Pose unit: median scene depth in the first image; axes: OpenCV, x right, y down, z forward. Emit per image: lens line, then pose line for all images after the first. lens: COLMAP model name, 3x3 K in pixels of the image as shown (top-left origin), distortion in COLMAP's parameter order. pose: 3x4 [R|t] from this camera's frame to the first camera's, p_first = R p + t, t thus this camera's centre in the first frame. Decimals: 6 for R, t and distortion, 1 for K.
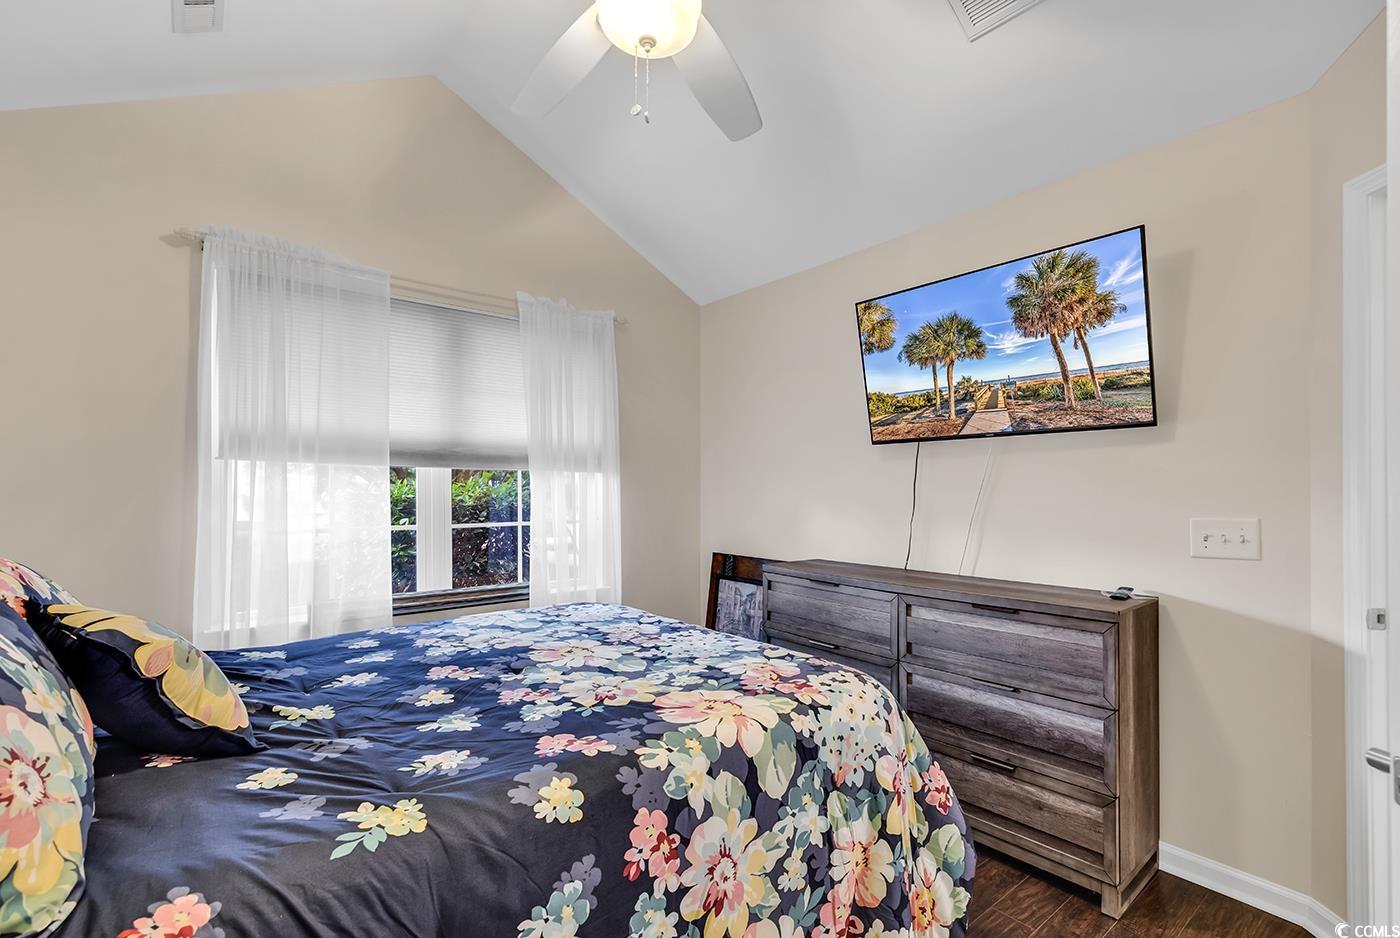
lens RADIAL K [[636.8, 0, 690.5], [0, 636.8, 483.2], [0, 0, 1]] dist [0.002991, 0.000555]
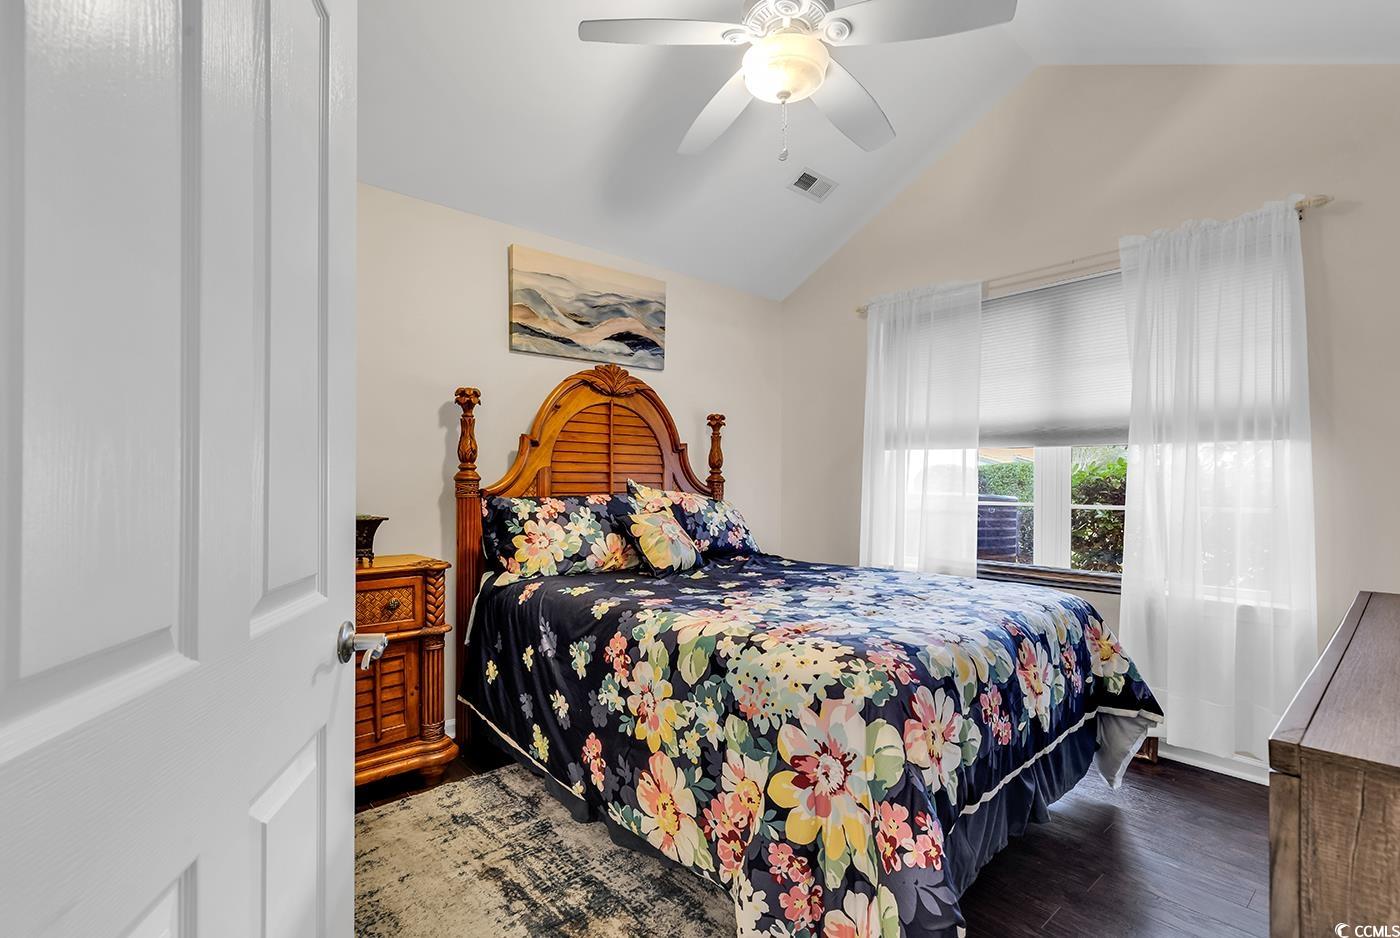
lens RADIAL K [[636.8, 0, 690.5], [0, 636.8, 483.2], [0, 0, 1]] dist [0.002991, 0.000555]
pose [[0.047678, -0.001089, -0.998862, 1.410962], [0.002156, 0.999997, -0.000988, 0.078301], [0.998860, -0.002107, 0.047680, 0.914351]]
